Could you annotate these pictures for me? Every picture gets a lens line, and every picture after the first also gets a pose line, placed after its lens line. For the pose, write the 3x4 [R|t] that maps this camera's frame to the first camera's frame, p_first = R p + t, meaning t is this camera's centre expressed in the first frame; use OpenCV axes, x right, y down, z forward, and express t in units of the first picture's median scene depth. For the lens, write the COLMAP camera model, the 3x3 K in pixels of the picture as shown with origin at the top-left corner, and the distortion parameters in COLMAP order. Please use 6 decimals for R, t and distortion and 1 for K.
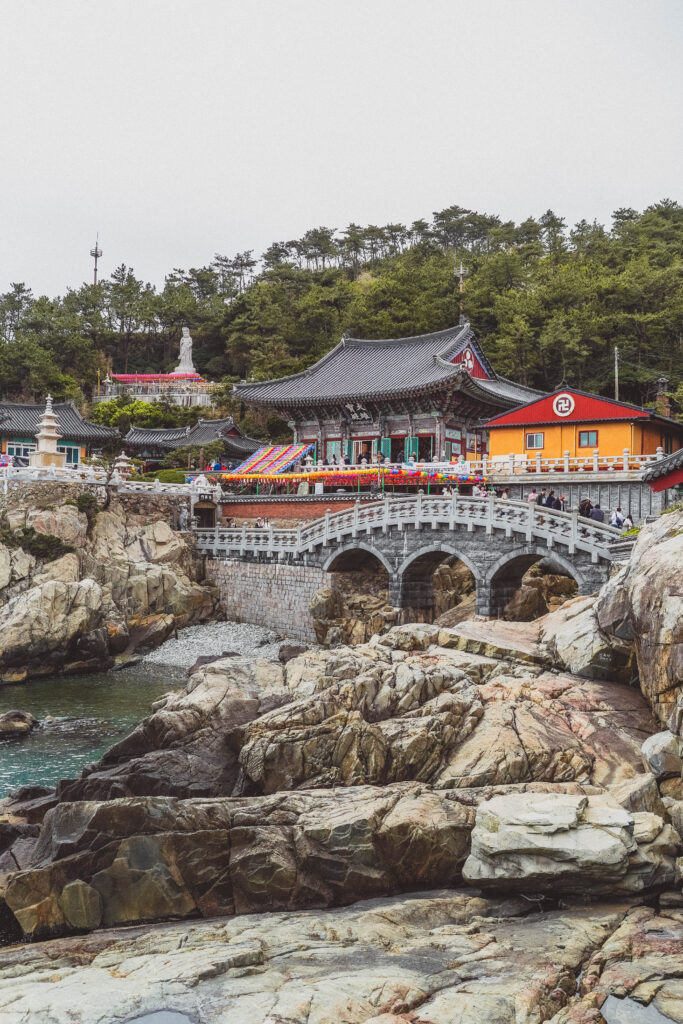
lens RADIAL K [[973.7, 0, 343.2], [0, 973.7, 508.4], [0, 0, 1]] dist [-0.013127, 0.000000]
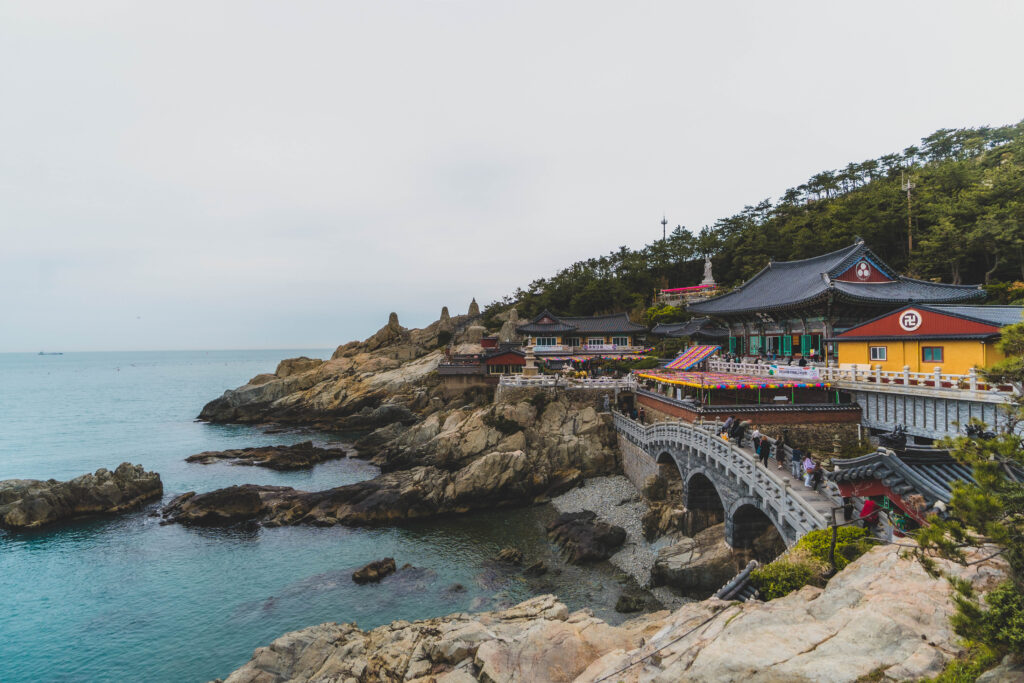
lens RADIAL K [[458.3, 0, 522.4], [0, 458.3, 340.7], [0, 0, 1]] dist [-0.003601, 0.000141]
pose [[0.757160, -0.030133, -0.652534, 0.241038], [0.040706, 0.999171, 0.001091, -0.105957], [0.651960, -0.027388, 0.757759, 0.334179]]
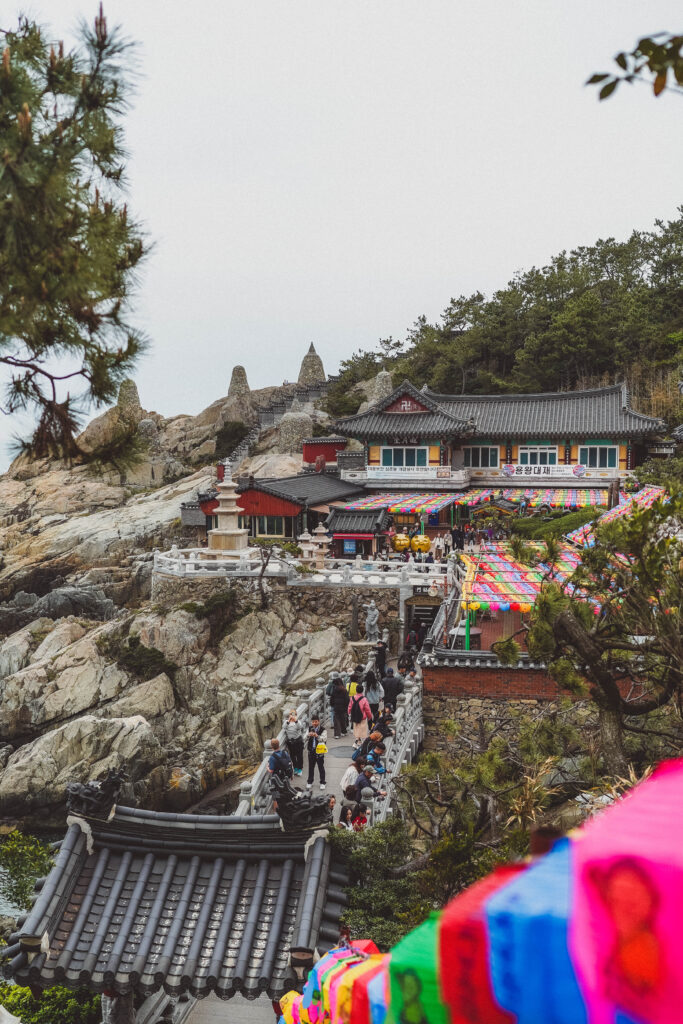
lens RADIAL K [[1107.0, 0, 337.4], [0, 1107.0, 514.3], [0, 0, 1]] dist [-0.017378, 0.000000]
pose [[0.583277, 0.041727, -0.811201, 0.488803], [0.034556, 0.996501, 0.076105, -0.135320], [0.811538, -0.072422, 0.579795, 0.526590]]
